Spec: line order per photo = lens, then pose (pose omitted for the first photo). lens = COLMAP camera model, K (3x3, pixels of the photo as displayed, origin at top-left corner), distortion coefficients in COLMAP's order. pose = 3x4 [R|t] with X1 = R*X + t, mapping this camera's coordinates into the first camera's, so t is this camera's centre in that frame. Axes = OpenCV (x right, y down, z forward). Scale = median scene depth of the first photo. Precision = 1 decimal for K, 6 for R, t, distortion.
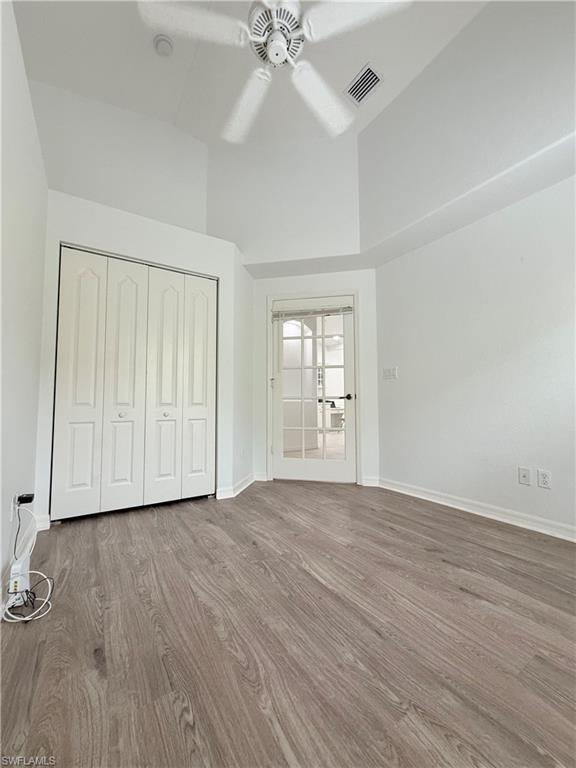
lens RADIAL K [[306.5, 0, 292.2], [0, 306.5, 378.3], [0, 0, 1]] dist [-0.000258, 0.000064]
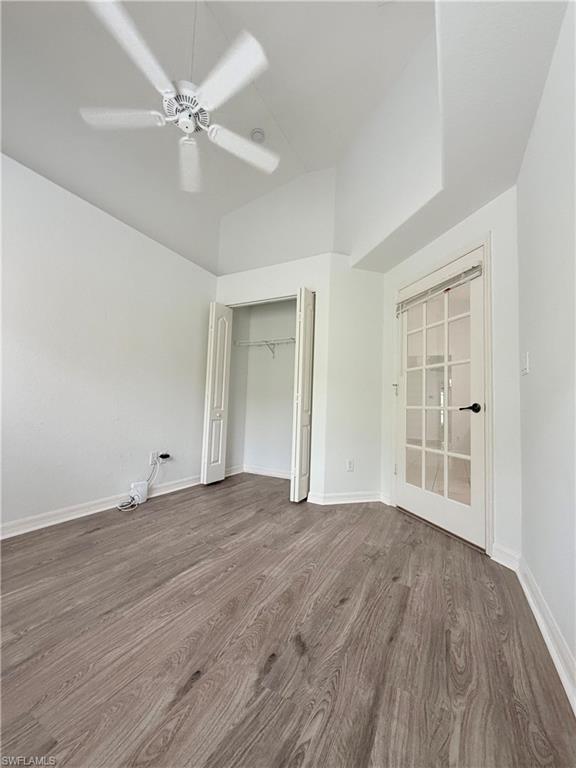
lens RADIAL K [[306.5, 0, 281.3], [0, 306.5, 376.3], [0, 0, 1]] dist [-0.000258, 0.000064]
pose [[0.478459, -0.067309, -0.875526, 1.004088], [0.036344, 0.997721, -0.056841, 0.034403], [0.877357, -0.004624, 0.479815, 0.632859]]
